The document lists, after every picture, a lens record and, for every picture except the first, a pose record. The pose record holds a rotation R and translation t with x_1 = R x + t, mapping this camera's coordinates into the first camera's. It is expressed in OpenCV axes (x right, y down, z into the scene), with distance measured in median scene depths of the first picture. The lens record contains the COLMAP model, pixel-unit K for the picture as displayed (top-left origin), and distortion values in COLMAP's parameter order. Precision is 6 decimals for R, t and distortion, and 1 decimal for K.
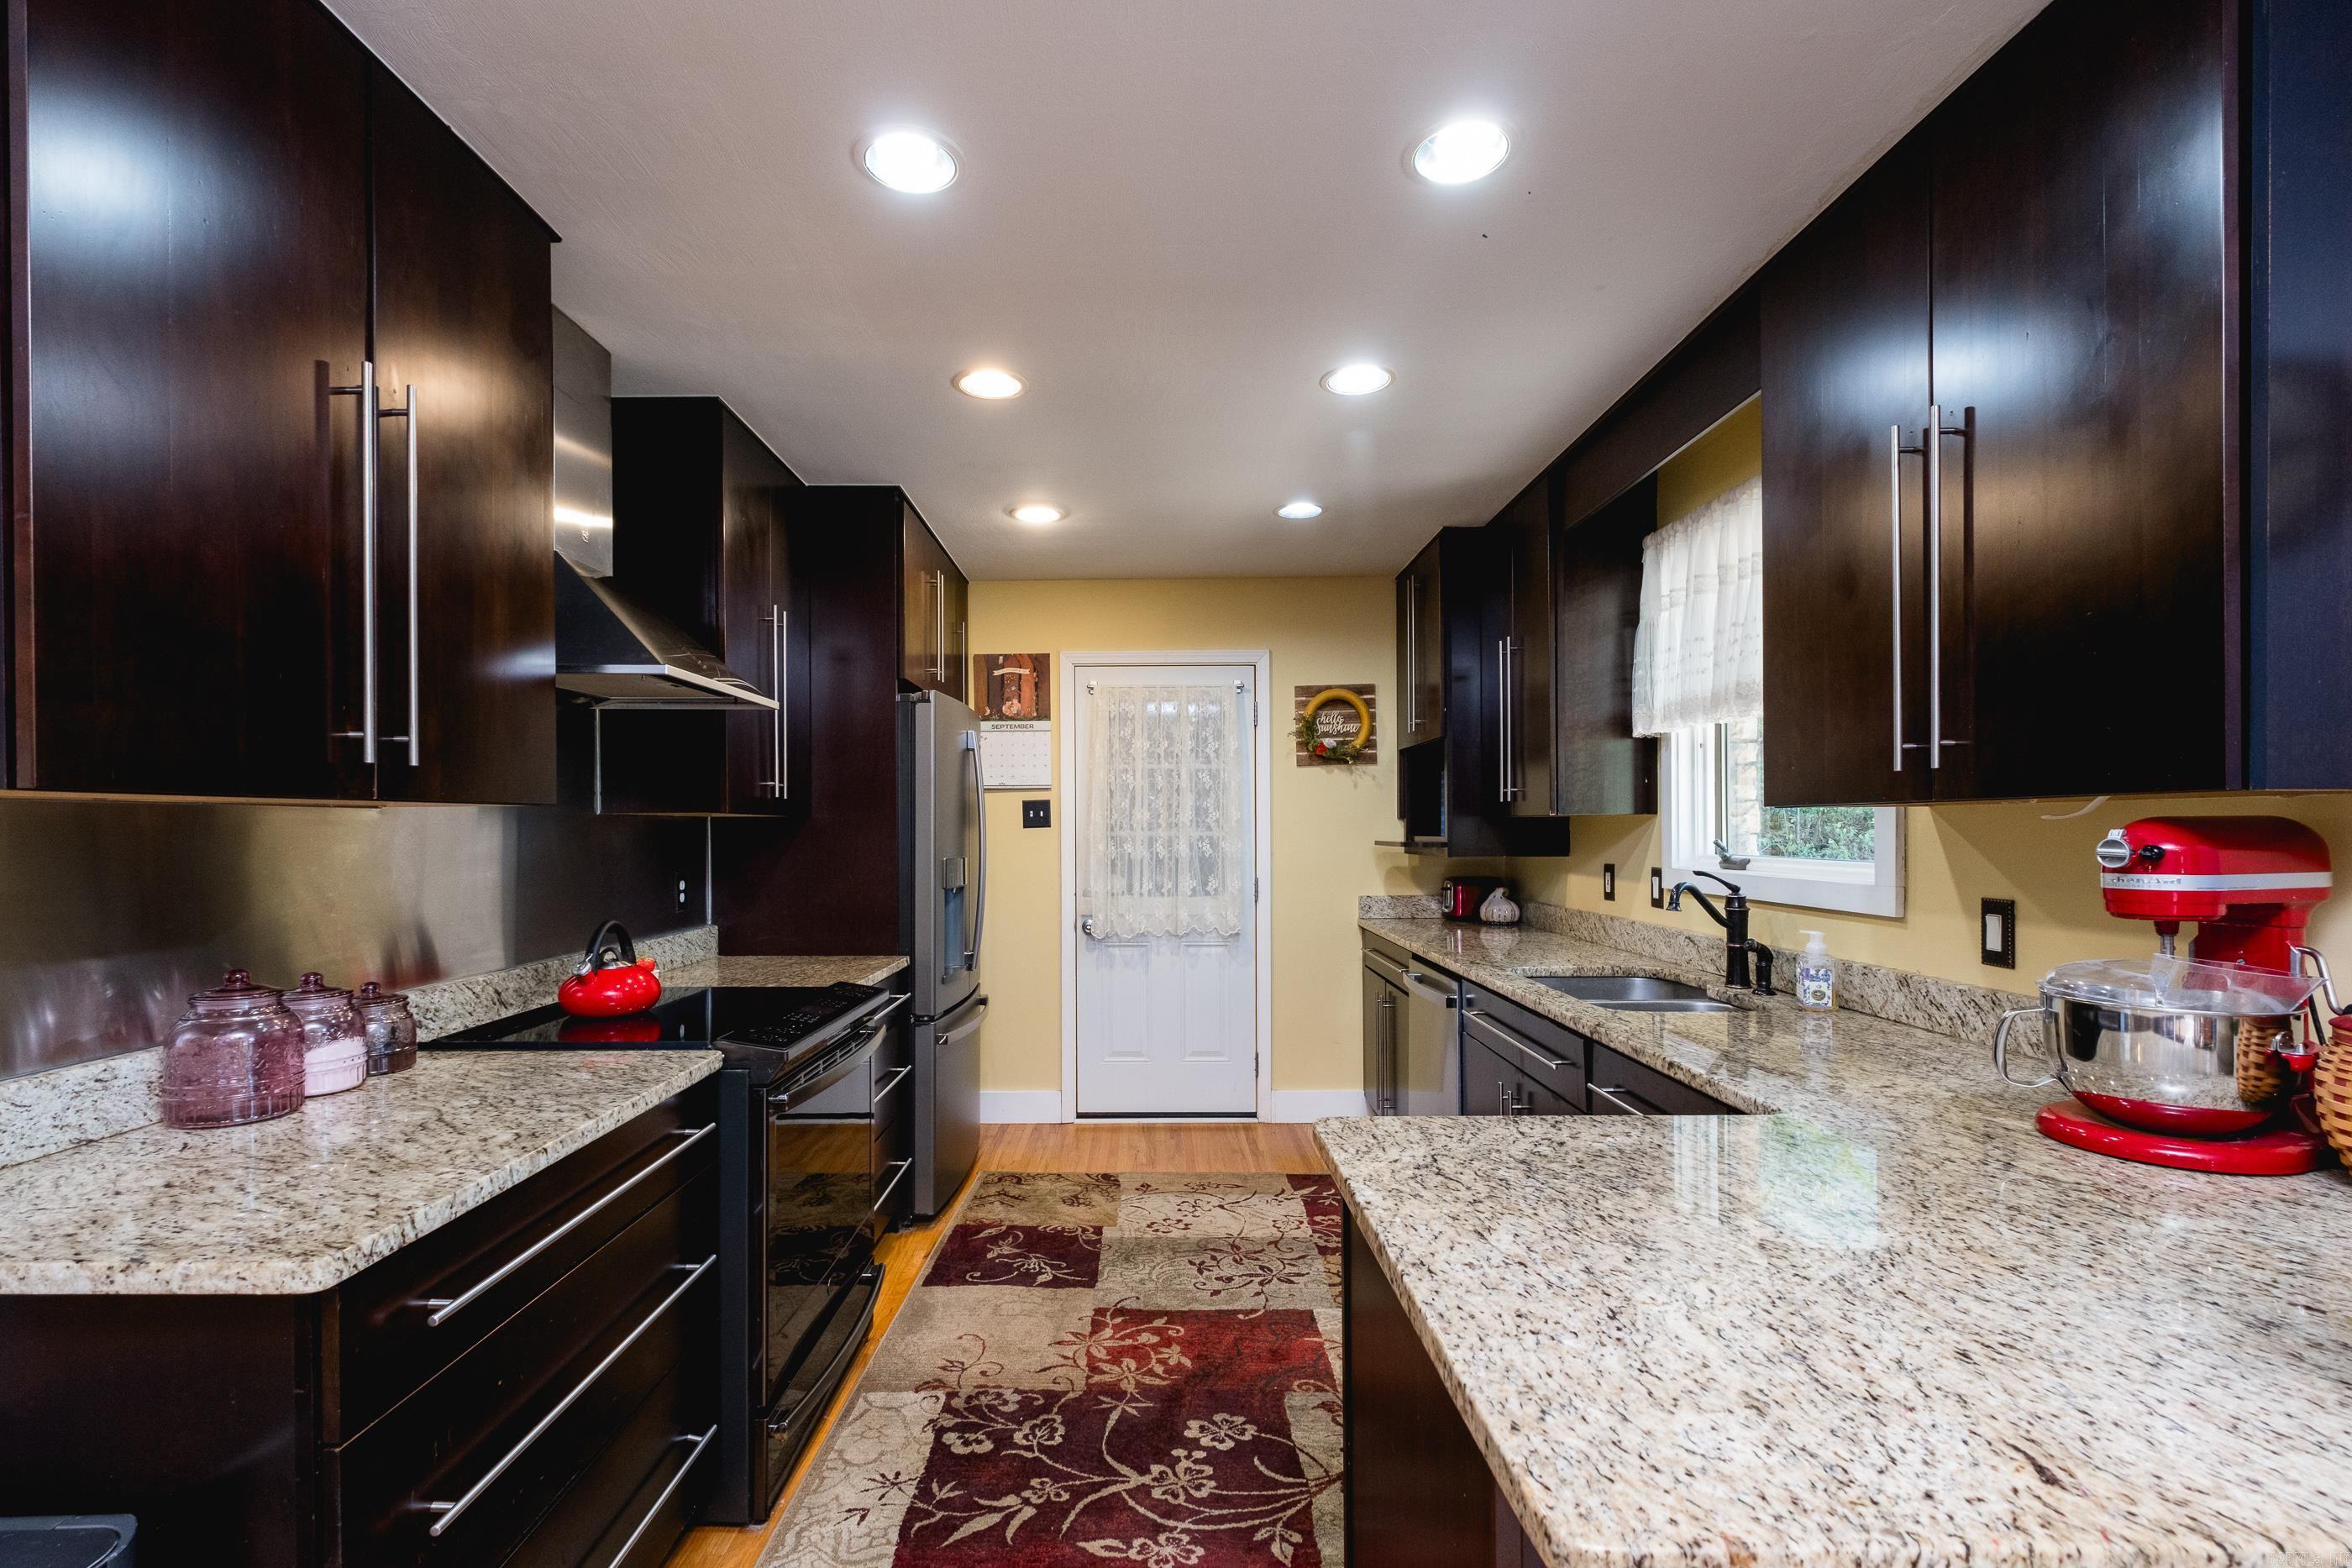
lens RADIAL K [[1045.9, 0, 1122.8], [0, 1045.9, 843.2], [0, 0, 1]] dist [0.000151, -0.000844]
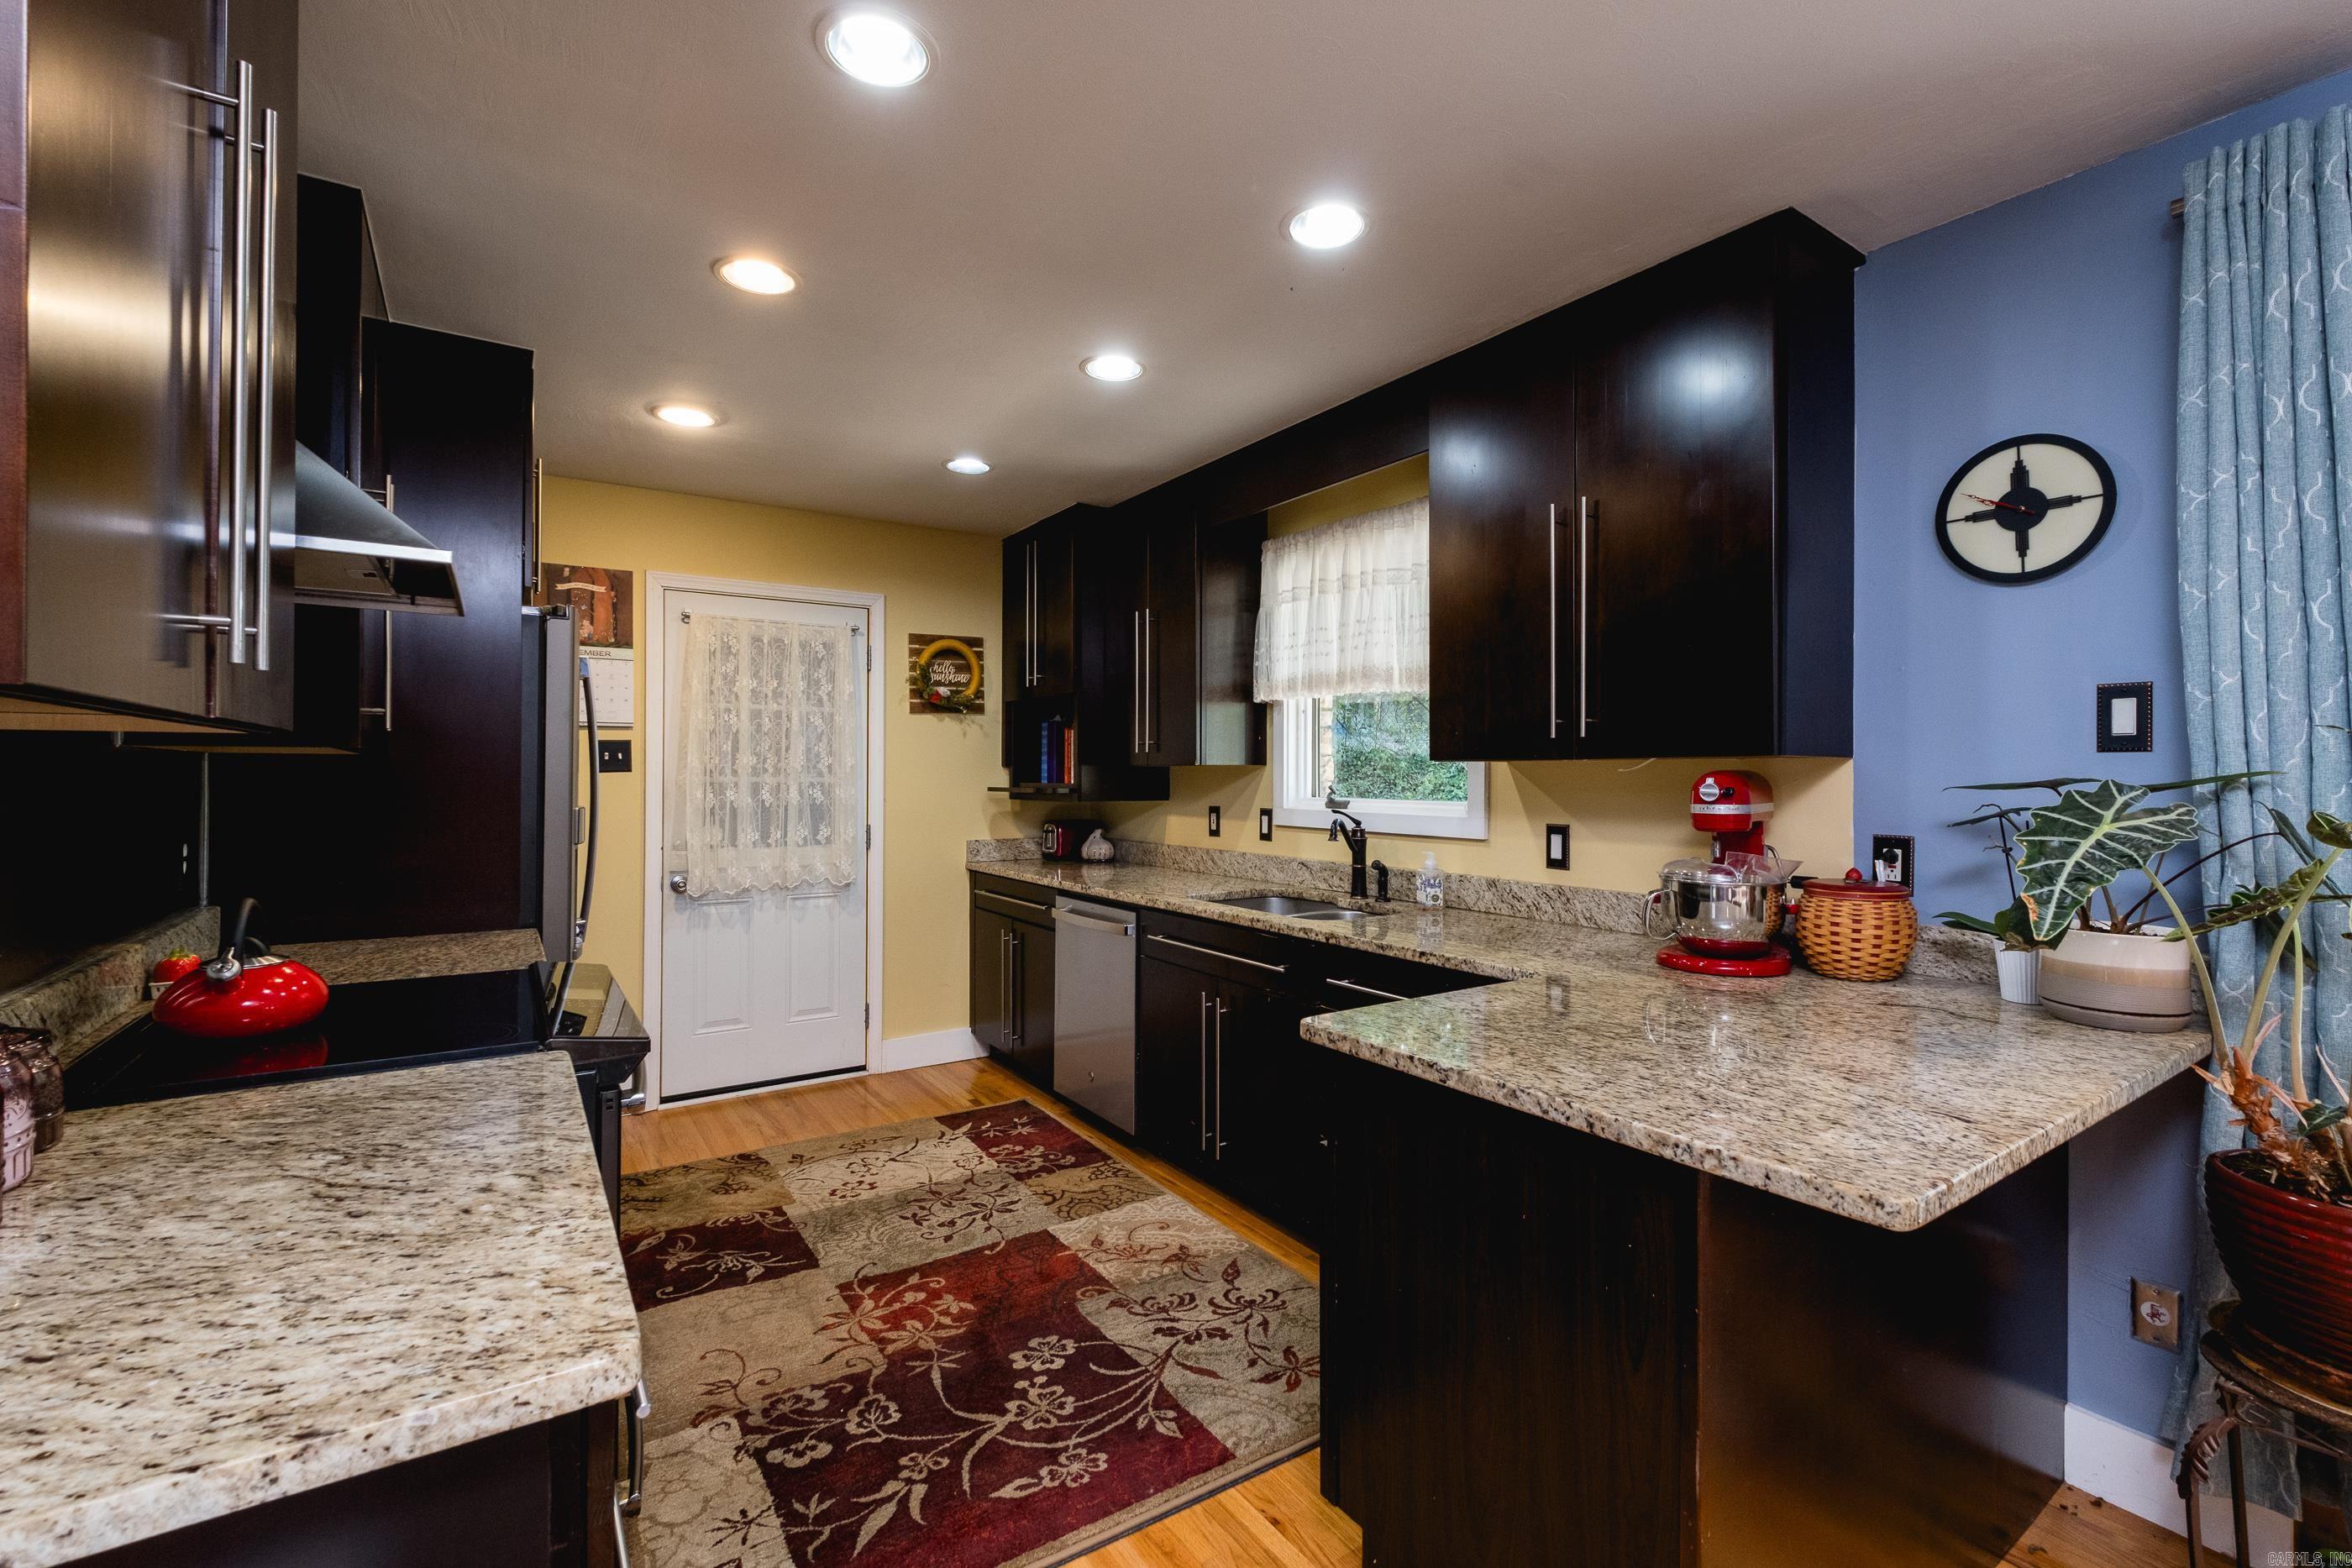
lens RADIAL K [[1035.9, 0, 1176.0], [0, 1035.9, 784.0], [0, 0, 1]] dist [-0.001664, -0.000451]
pose [[0.818940, 0.001730, 0.573877, -0.365201], [0.002527, 0.999975, -0.006621, 0.003050], [-0.573874, 0.006873, 0.818915, 0.074027]]
